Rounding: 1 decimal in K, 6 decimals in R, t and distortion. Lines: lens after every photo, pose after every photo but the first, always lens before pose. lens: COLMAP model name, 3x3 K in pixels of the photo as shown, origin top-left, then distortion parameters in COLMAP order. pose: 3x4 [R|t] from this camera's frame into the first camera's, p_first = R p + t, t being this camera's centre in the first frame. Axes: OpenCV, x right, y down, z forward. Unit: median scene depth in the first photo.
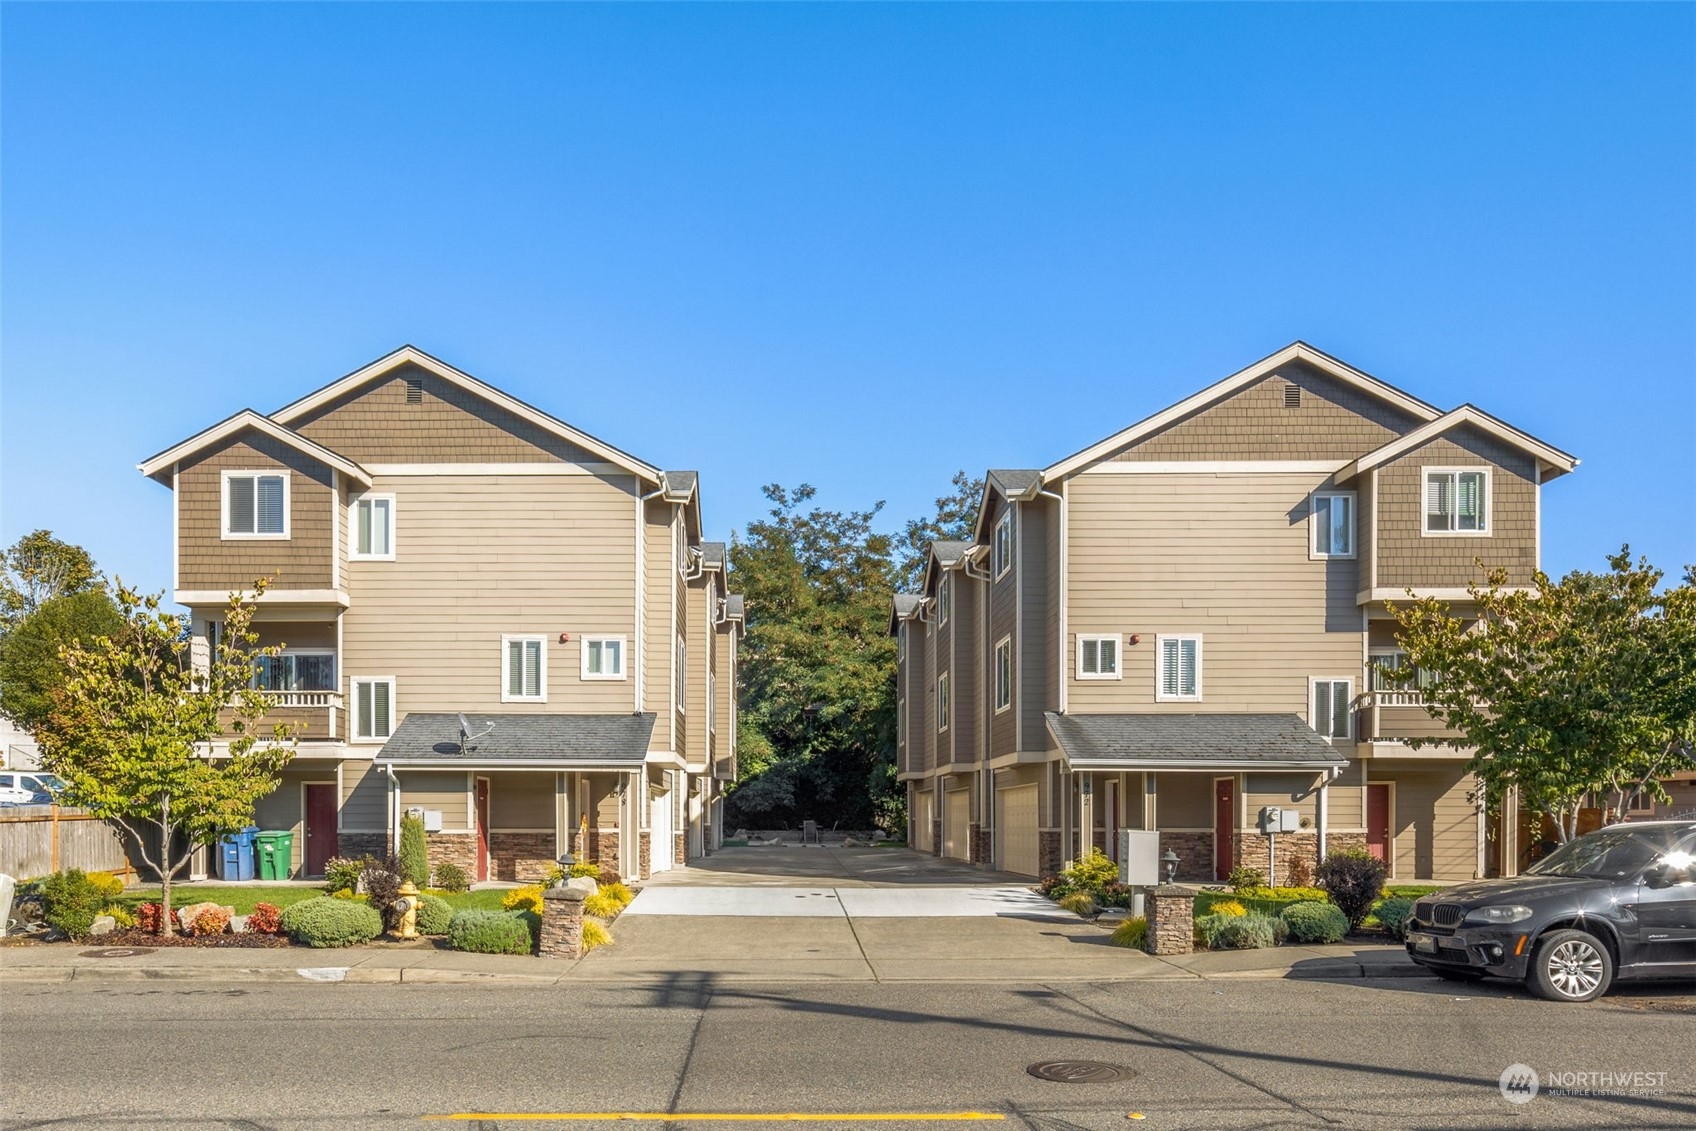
lens RADIAL K [[1324.0, 0, 848.8], [0, 1324.0, 653.1], [0, 0, 1]] dist [0.005887, 0.006074]
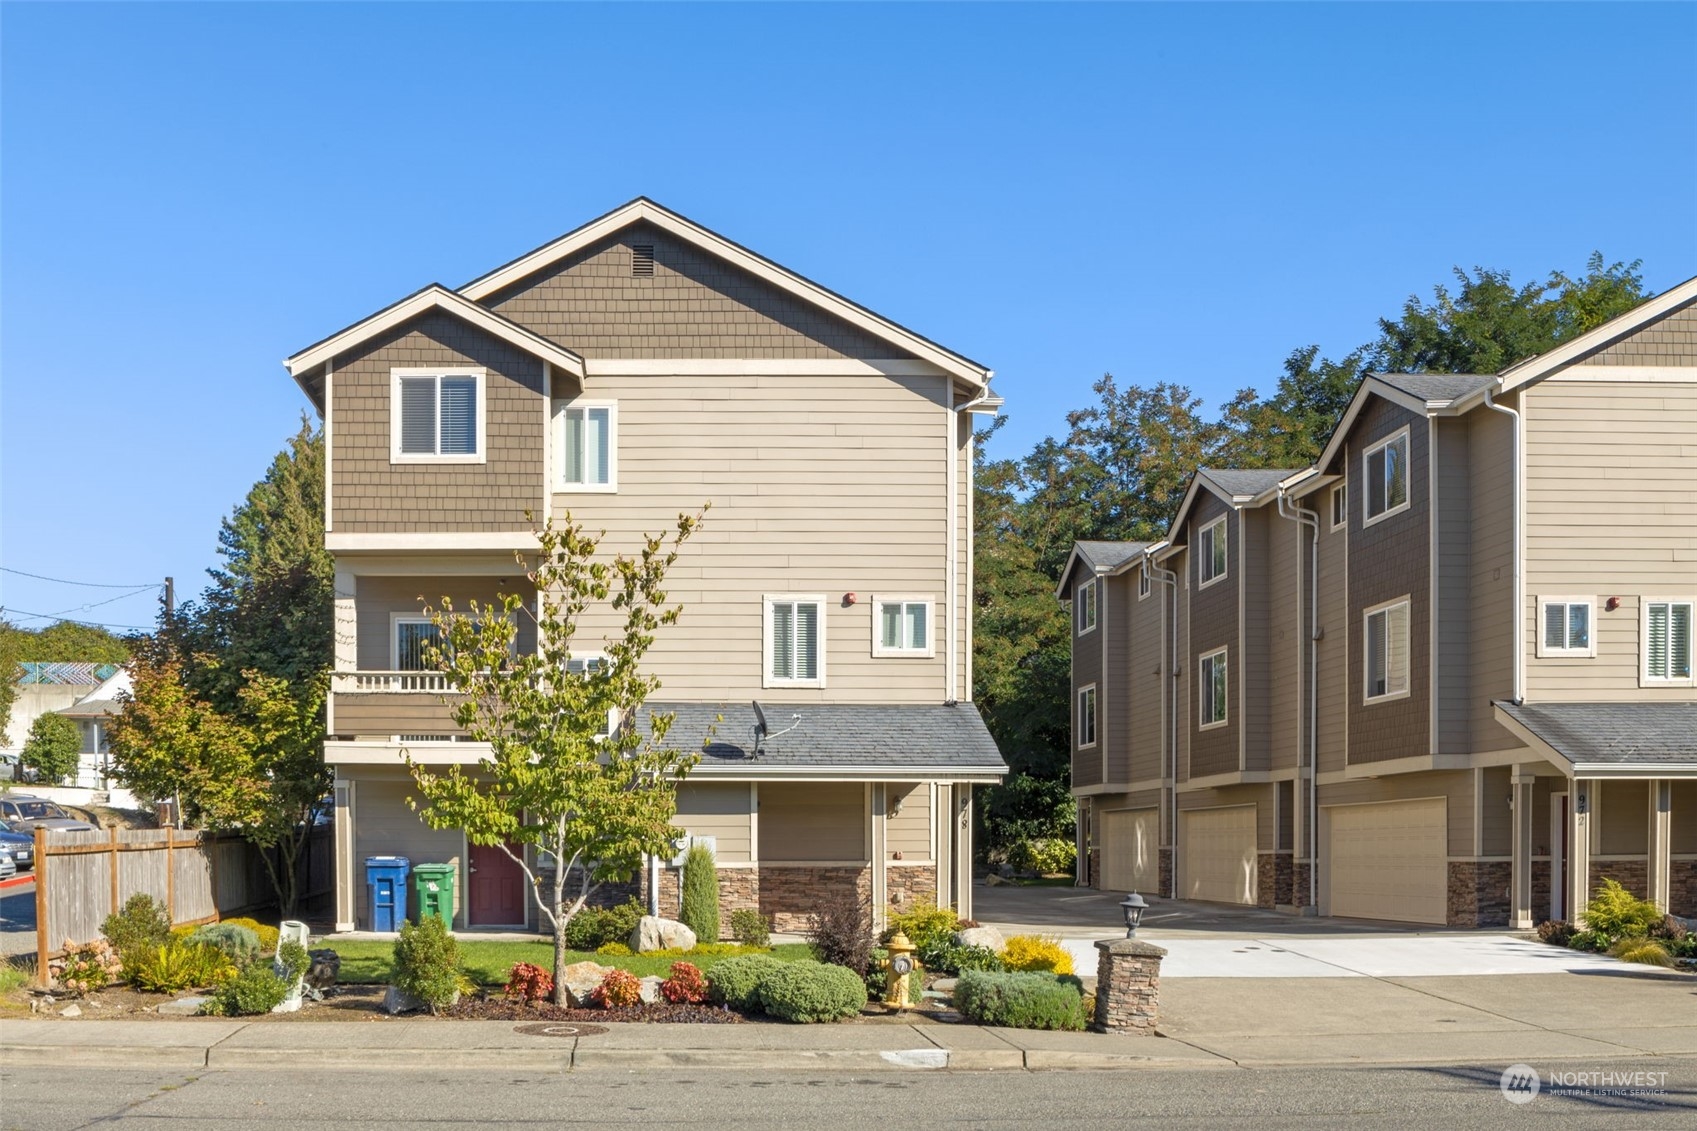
lens RADIAL K [[1811.0, 0, 848.7], [0, 1811.0, 631.8], [0, 0, 1]] dist [-0.072094, -0.017721]
pose [[0.999606, 0.001857, 0.027994, -0.243299], [-0.002006, 0.999984, 0.005285, 0.001146], [-0.027983, -0.005339, 0.999594, 0.005184]]
